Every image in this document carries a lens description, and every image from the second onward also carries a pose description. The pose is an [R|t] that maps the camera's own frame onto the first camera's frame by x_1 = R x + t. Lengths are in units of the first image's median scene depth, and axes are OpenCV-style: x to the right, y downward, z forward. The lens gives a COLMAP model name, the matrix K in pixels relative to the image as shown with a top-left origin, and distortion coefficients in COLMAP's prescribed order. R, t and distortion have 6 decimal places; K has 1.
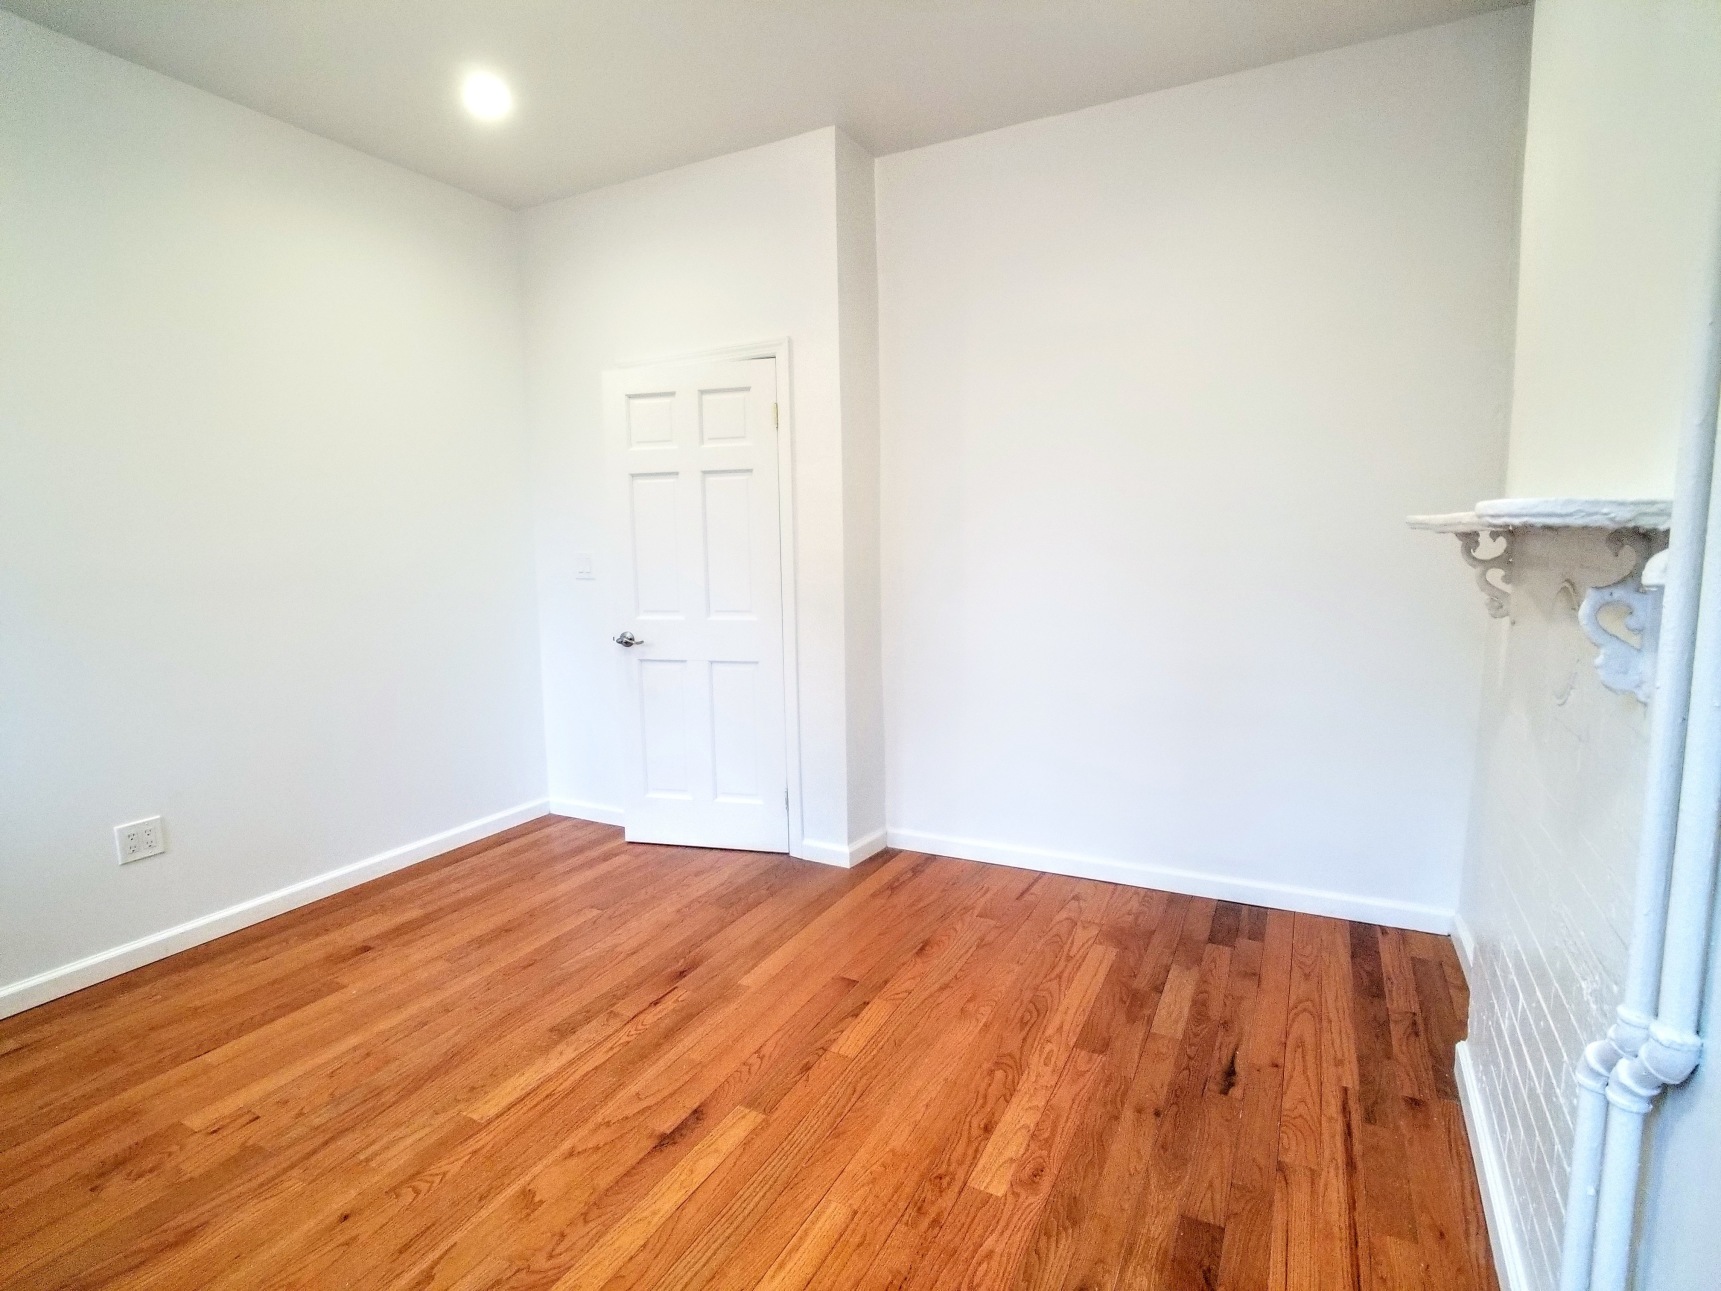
lens RADIAL K [[874.7, 0, 858.0], [0, 874.7, 632.6], [0, 0, 1]] dist [-0.001967, -0.000782]
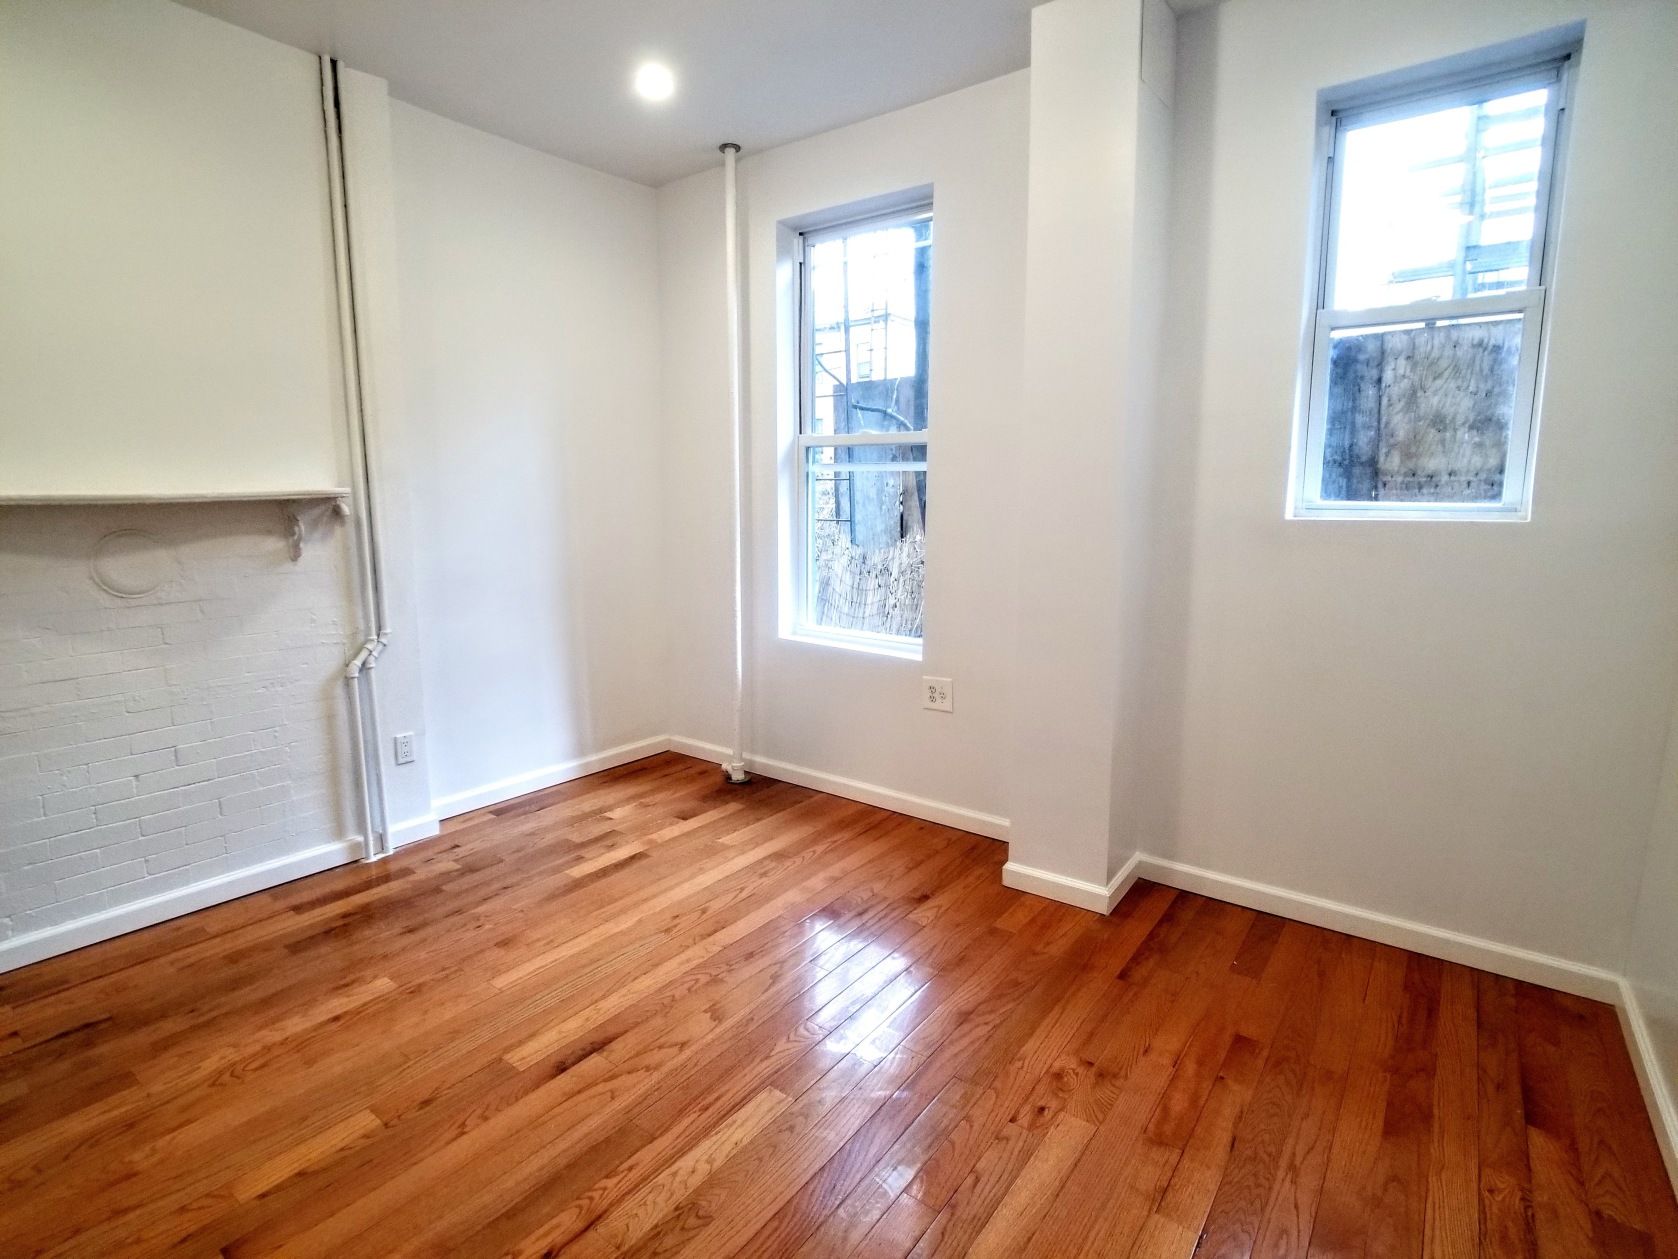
lens RADIAL K [[852.8, 0, 836.6], [0, 852.8, 616.9], [0, 0, 1]] dist [-0.001967, -0.000782]
pose [[-0.989239, 0.000019, 0.146308, -0.654703], [0.038310, 0.965145, 0.258897, -0.205803], [-0.141203, 0.261716, -0.954760, 1.791381]]
